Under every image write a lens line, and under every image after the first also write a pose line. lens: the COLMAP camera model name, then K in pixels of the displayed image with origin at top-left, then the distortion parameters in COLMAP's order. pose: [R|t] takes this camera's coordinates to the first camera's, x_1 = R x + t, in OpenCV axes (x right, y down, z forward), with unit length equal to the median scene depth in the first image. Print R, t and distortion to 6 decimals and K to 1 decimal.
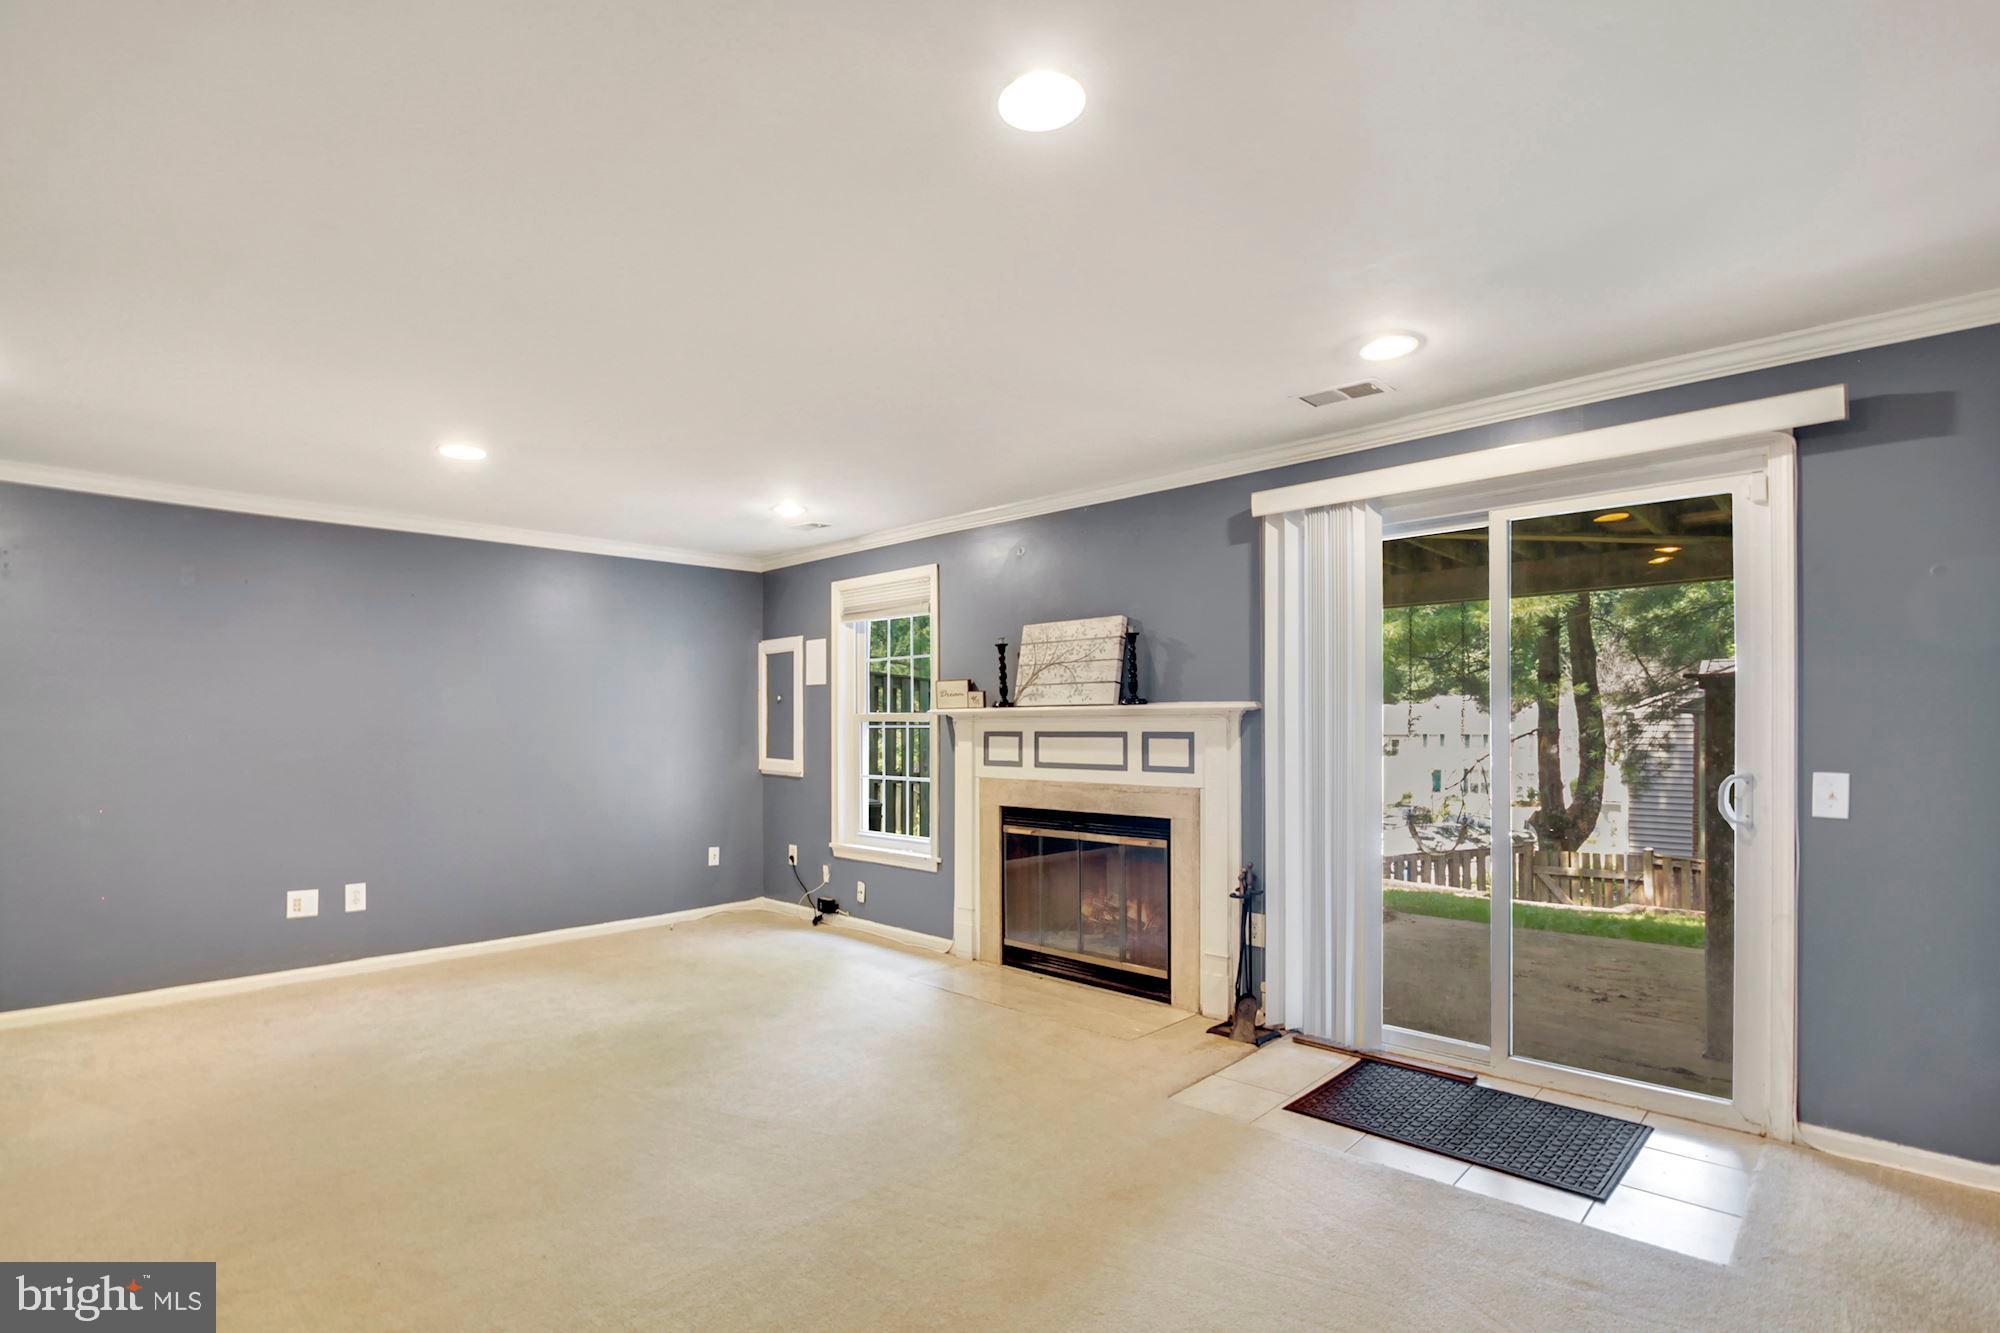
lens RADIAL K [[953.3, 0, 989.5], [0, 953.3, 693.5], [0, 0, 1]] dist [-0.034520, 0.000240]
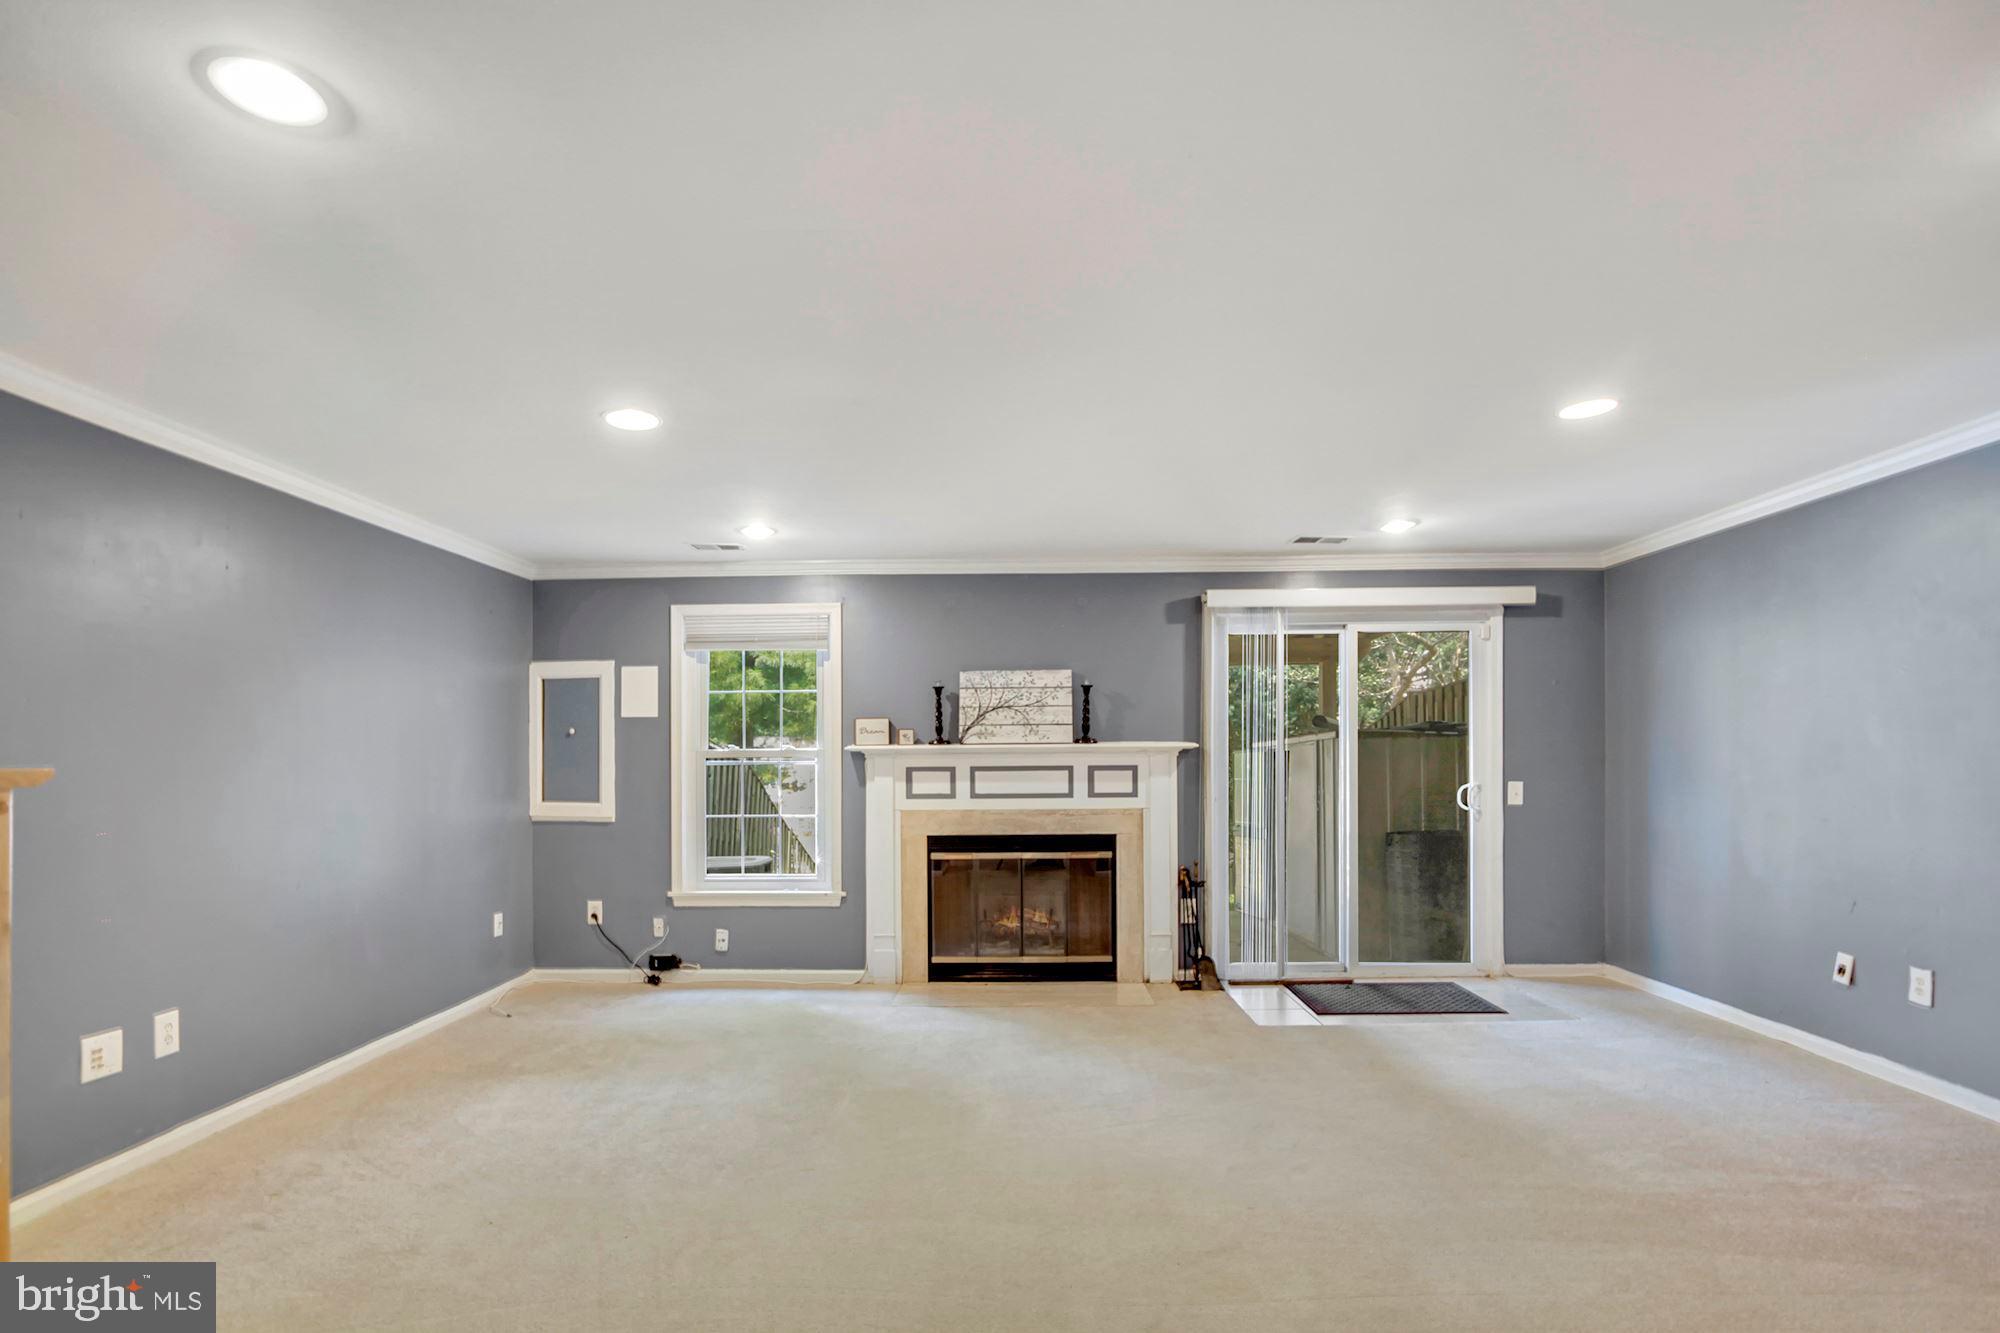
lens RADIAL K [[982.4, 0, 996.4], [0, 982.4, 705.0], [0, 0, 1]] dist [-0.046569, 0.016394]
pose [[0.739591, 0.031064, 0.672340, -0.718310], [-0.016153, 0.999466, -0.028410, 0.000003], [-0.672863, 0.010151, 0.739698, 0.125974]]
